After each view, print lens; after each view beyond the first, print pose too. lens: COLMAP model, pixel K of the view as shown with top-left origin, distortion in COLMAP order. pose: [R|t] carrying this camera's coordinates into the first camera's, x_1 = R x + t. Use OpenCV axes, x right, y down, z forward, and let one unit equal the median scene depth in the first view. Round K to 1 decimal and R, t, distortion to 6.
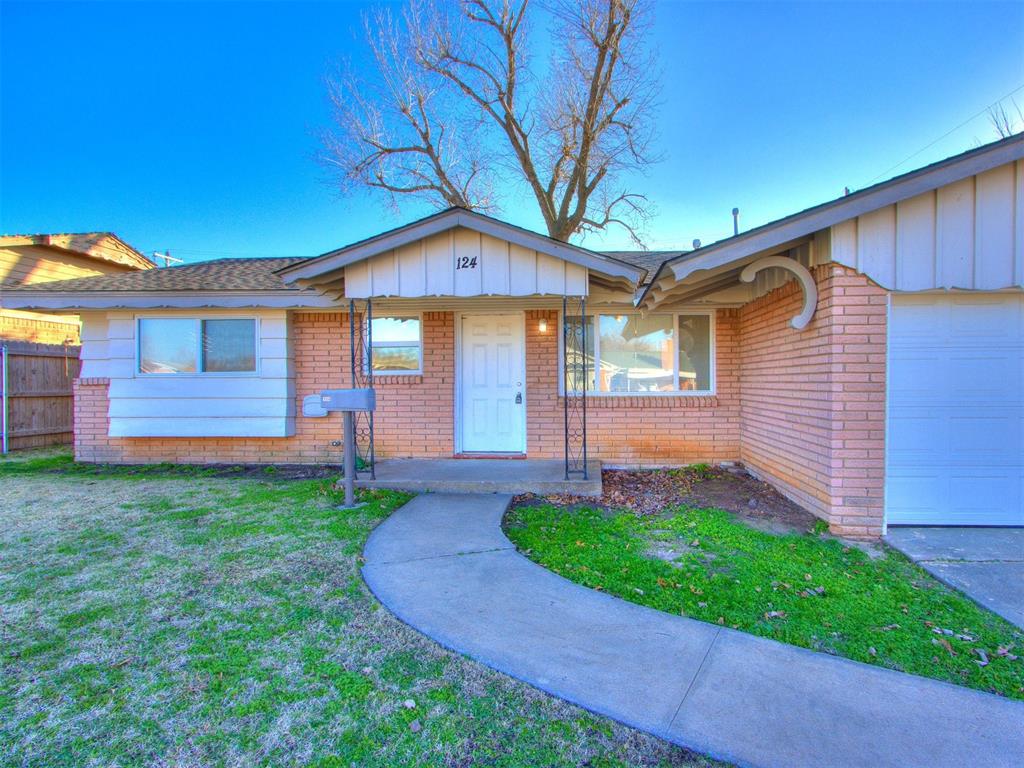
lens RADIAL K [[564.9, 0, 568.6], [0, 564.9, 386.1], [0, 0, 1]] dist [0.003495, 0.000097]
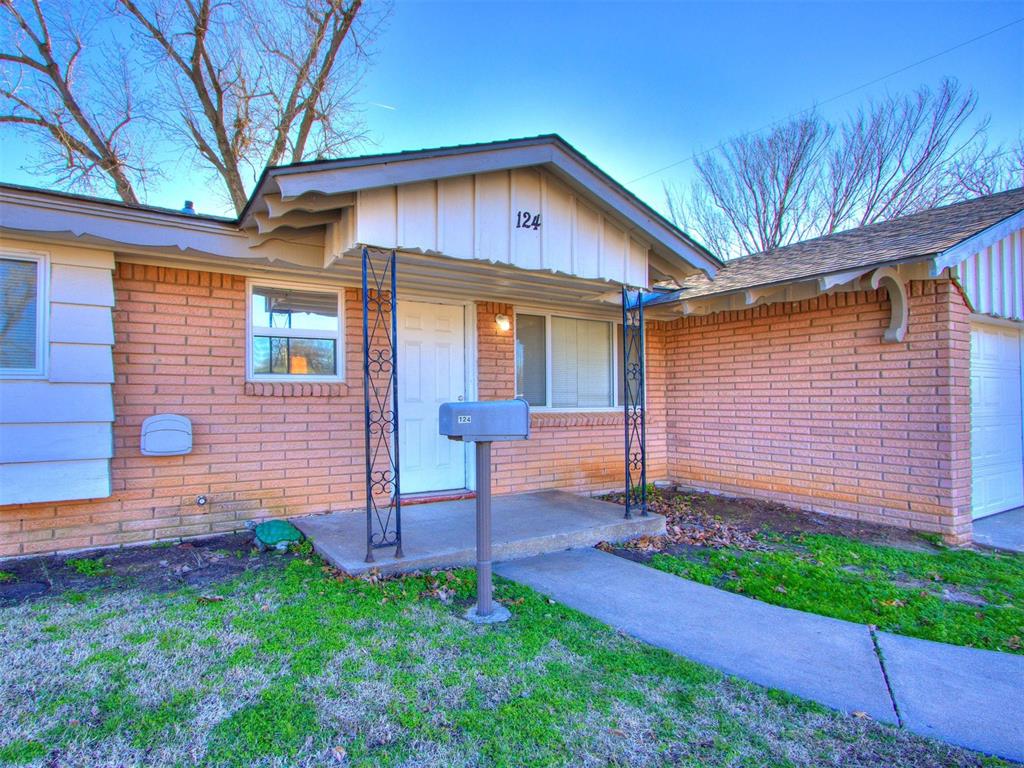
lens RADIAL K [[552.8, 0, 458.6], [0, 552.8, 387.5], [0, 0, 1]] dist [0.003828, 0.001652]
pose [[0.834536, 0.016892, 0.550695, -0.497957], [0.001850, 0.999438, -0.033459, 0.007103], [-0.550950, 0.028942, 0.834036, 0.389305]]
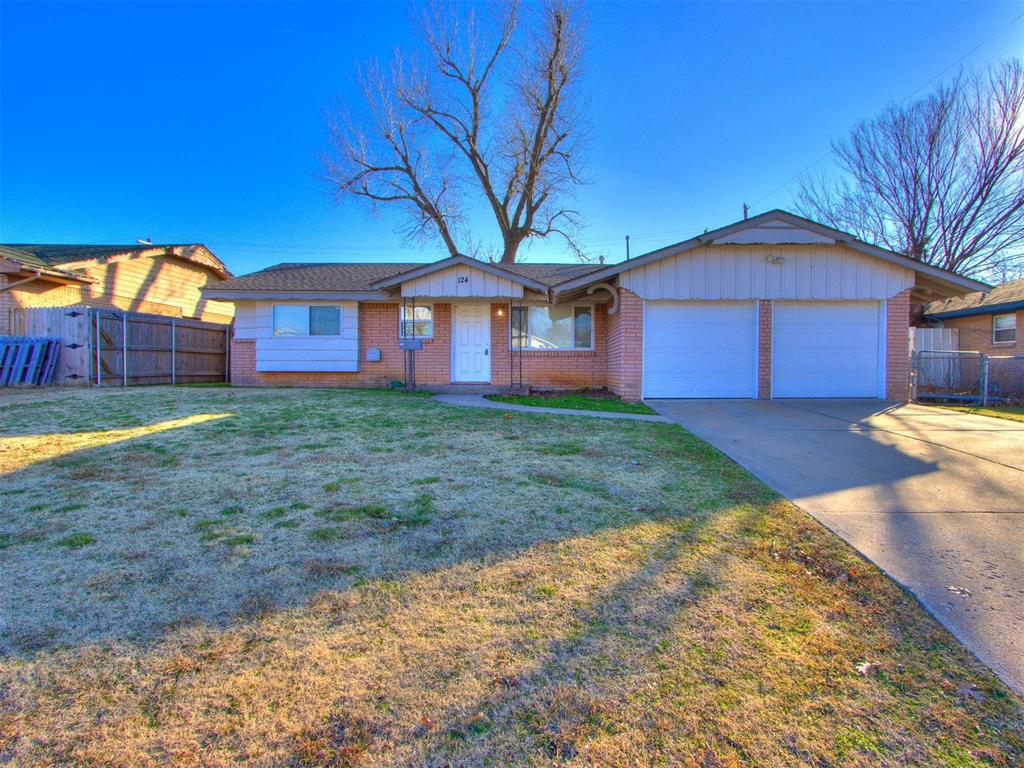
lens RADIAL K [[616.3, 0, 561.7], [0, 616.3, 382.4], [0, 0, 1]] dist [0.000614, 0.000600]
pose [[0.998120, 0.006386, 0.060948, 0.032358], [-0.006866, 0.999947, 0.007678, 0.101897], [-0.060896, -0.008082, 0.998111, -0.980981]]
